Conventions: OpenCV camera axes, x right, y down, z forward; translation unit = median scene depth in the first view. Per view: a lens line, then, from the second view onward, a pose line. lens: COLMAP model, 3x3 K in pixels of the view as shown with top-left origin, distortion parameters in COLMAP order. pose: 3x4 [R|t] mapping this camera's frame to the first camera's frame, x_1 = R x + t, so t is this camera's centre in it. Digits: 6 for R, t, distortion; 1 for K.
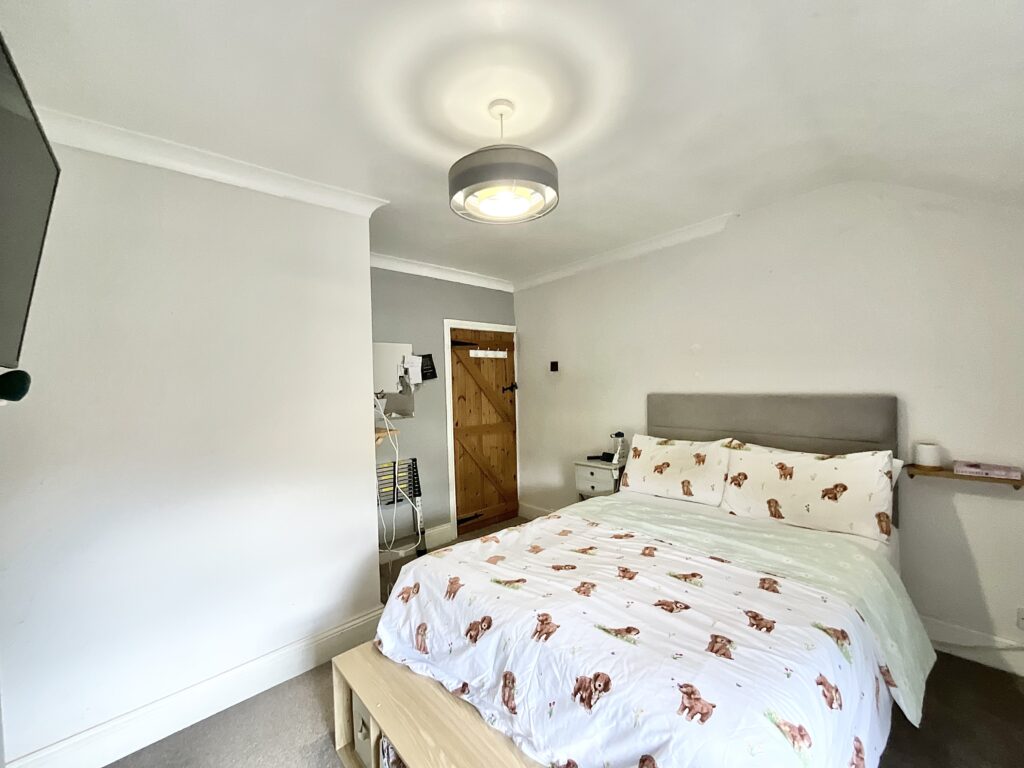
lens RADIAL K [[416.8, 0, 513.7], [0, 416.8, 385.4], [0, 0, 1]] dist [-0.004540, 0.002141]
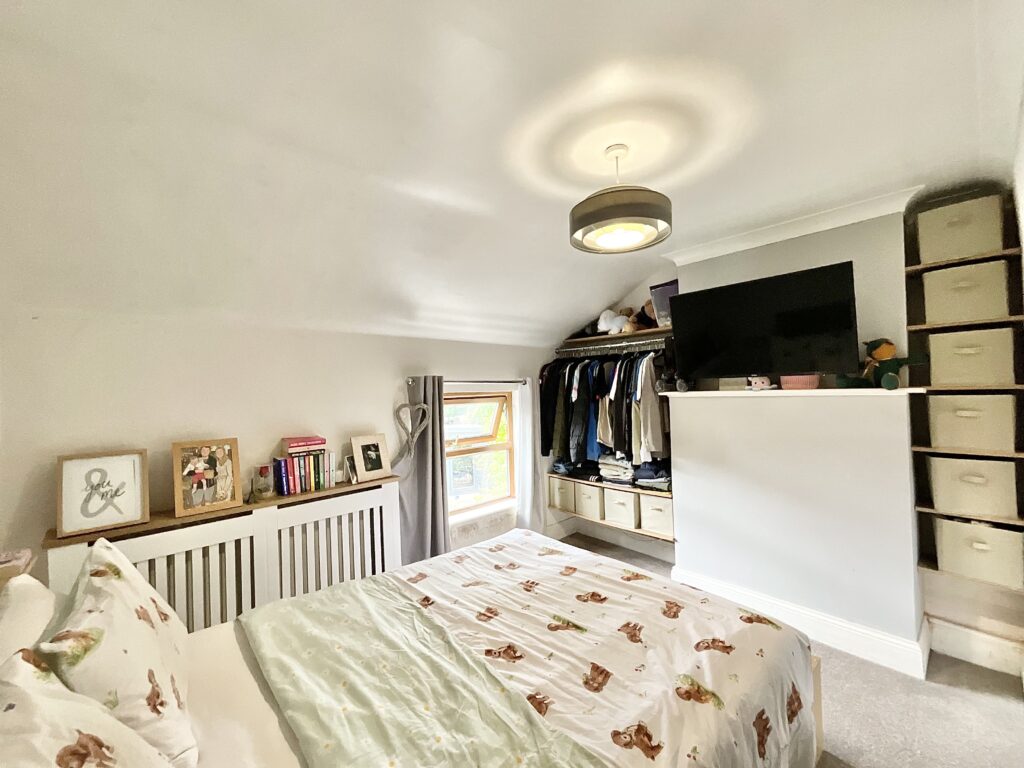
lens RADIAL K [[416.8, 0, 511.8], [0, 416.8, 384.6], [0, 0, 1]] dist [-0.004540, 0.002141]
pose [[-0.998017, 0.062457, 0.007827, 0.192820], [0.062415, 0.998035, -0.005464, -0.040488], [-0.008152, -0.004964, -0.999954, 1.454901]]
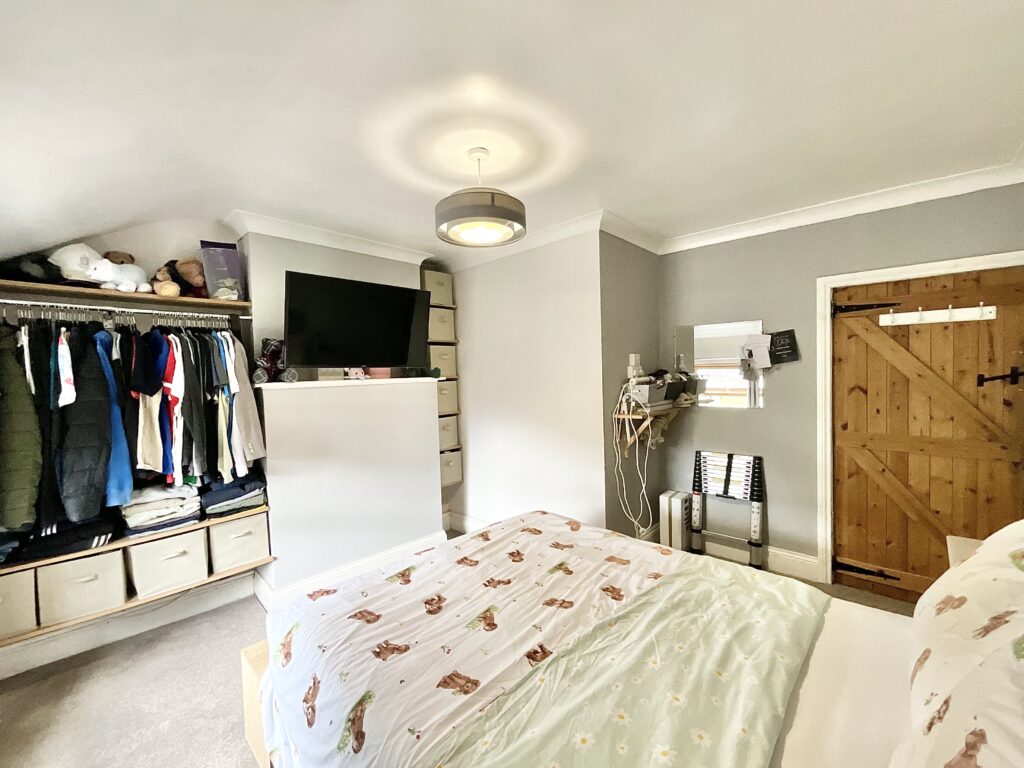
lens RADIAL K [[416.8, 0, 515.5], [0, 416.8, 387.4], [0, 0, 1]] dist [-0.004540, 0.002141]
pose [[0.079133, 0.068590, -0.994502, 0.848548], [0.014858, 0.997438, 0.069975, -0.048491], [0.996753, -0.020313, 0.077912, 0.688242]]
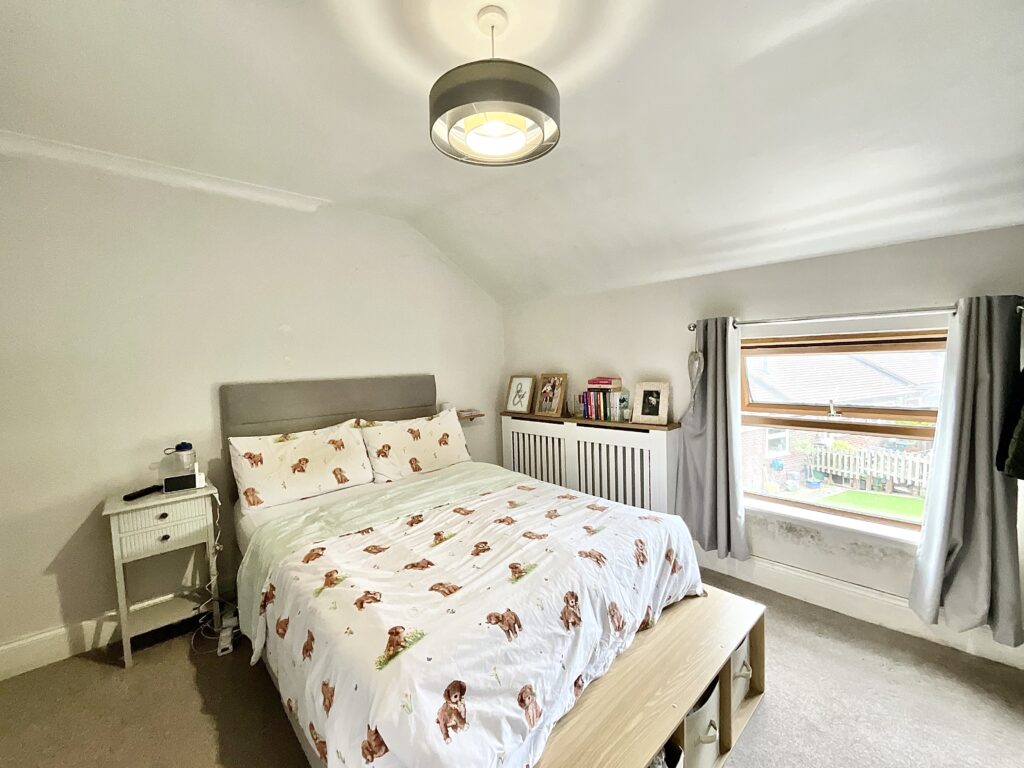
lens RADIAL K [[416.8, 0, 513.3], [0, 416.8, 385.5], [0, 0, 1]] dist [-0.004540, 0.002141]
pose [[-0.011237, -0.027437, 0.999560, -0.611302], [0.040945, 0.998772, 0.027876, 0.032654], [-0.999098, 0.041240, -0.010100, 0.686444]]
